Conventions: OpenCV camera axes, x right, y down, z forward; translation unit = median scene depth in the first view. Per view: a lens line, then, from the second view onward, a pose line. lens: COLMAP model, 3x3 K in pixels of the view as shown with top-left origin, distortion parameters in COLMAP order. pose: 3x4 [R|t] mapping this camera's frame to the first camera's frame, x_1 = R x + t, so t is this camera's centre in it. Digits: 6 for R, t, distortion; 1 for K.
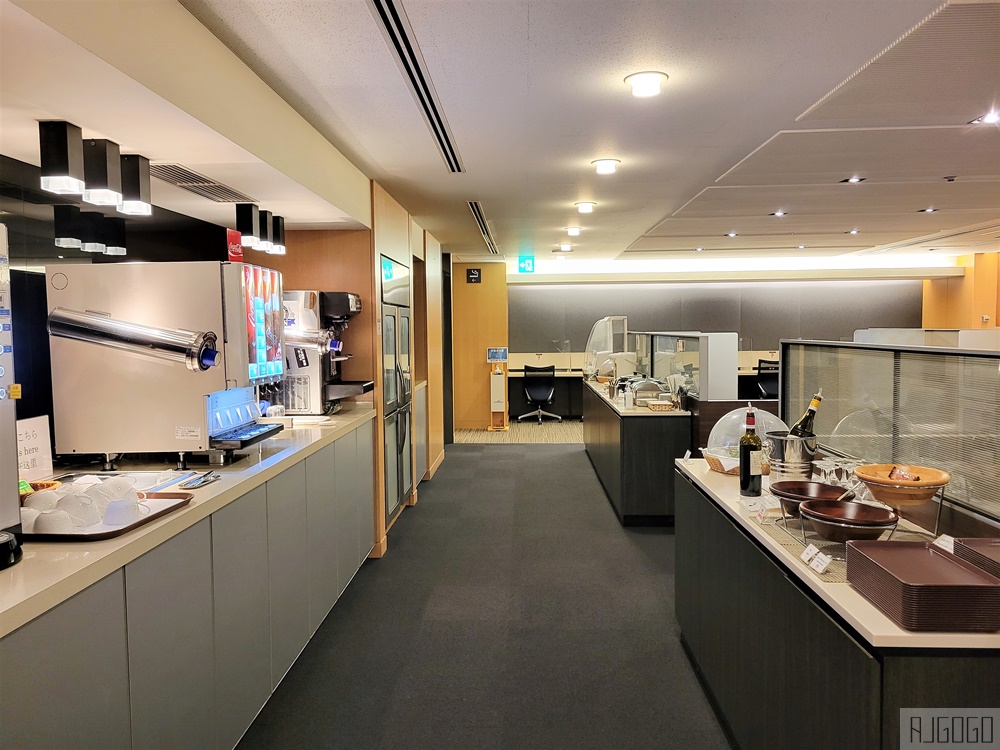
lens RADIAL K [[749.9, 0, 497.3], [0, 749.9, 367.0], [0, 0, 1]] dist [0.054117, -0.043808]
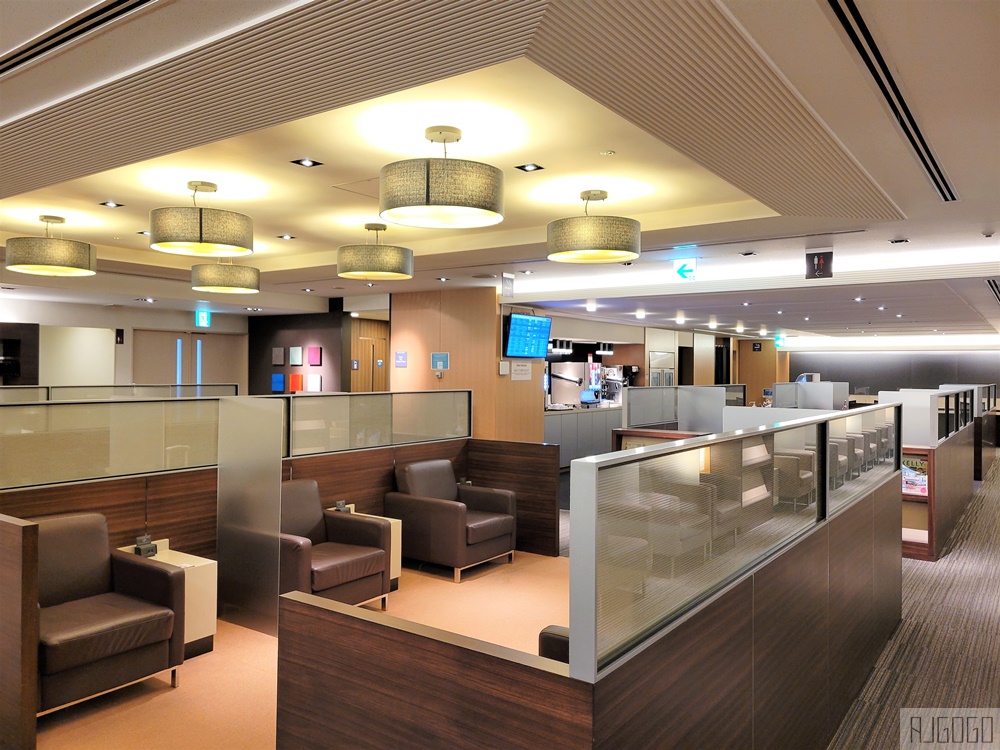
lens RADIAL K [[749.9, 0, 497.3], [0, 749.9, 367.0], [0, 0, 1]] dist [0.054117, -0.043808]
pose [[0.835330, 0.016428, -0.549504, 1.076612], [-0.047343, 0.997990, -0.042132, 0.065882], [0.547707, 0.061209, 0.834428, -1.960069]]
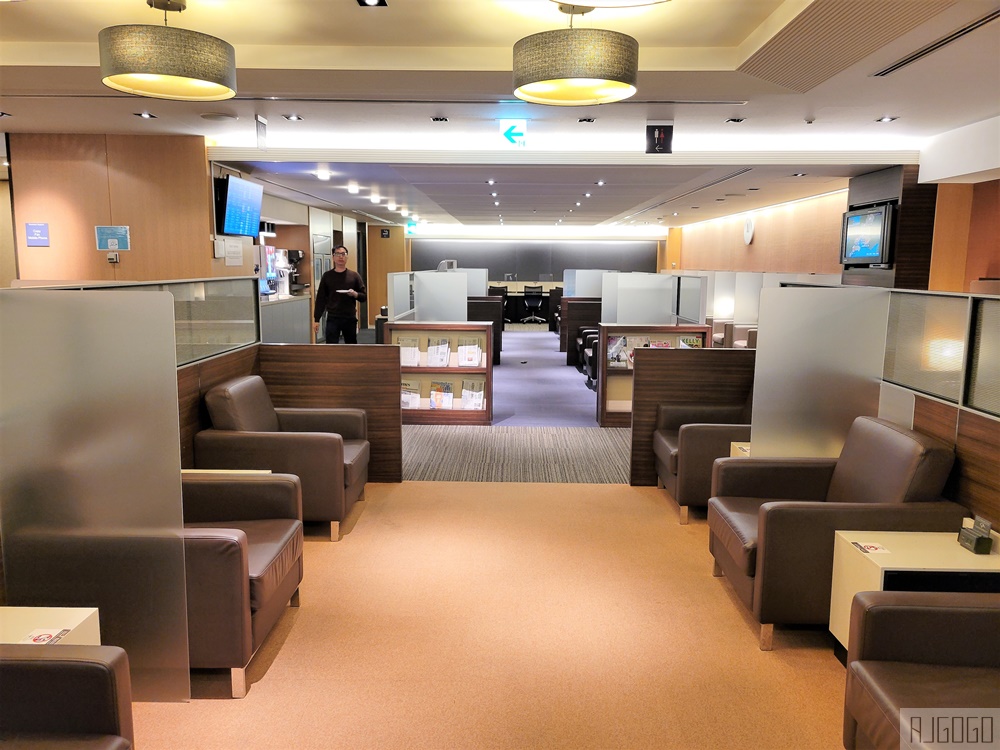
lens RADIAL K [[749.9, 0, 497.3], [0, 749.9, 367.0], [0, 0, 1]] dist [0.054117, -0.043808]
pose [[0.999625, 0.017652, 0.020935, 0.485161], [-0.019322, 0.996411, 0.082413, 0.085668], [-0.019405, -0.082787, 0.996378, -1.822749]]
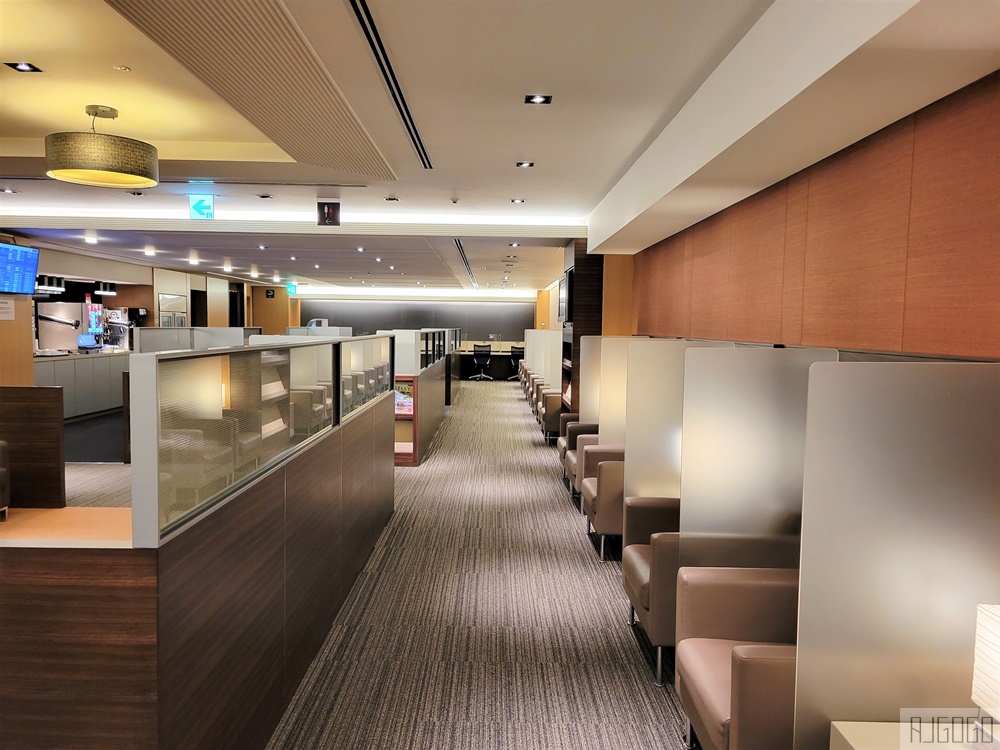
lens RADIAL K [[745.8, 0, 498.7], [0, 745.8, 376.6], [0, 0, 1]] dist [0.056363, -0.053114]
pose [[0.998525, 0.021928, 0.049670, 1.081646], [-0.022638, 0.999649, 0.013774, 0.096865], [-0.049351, -0.014878, 0.998671, -2.041704]]
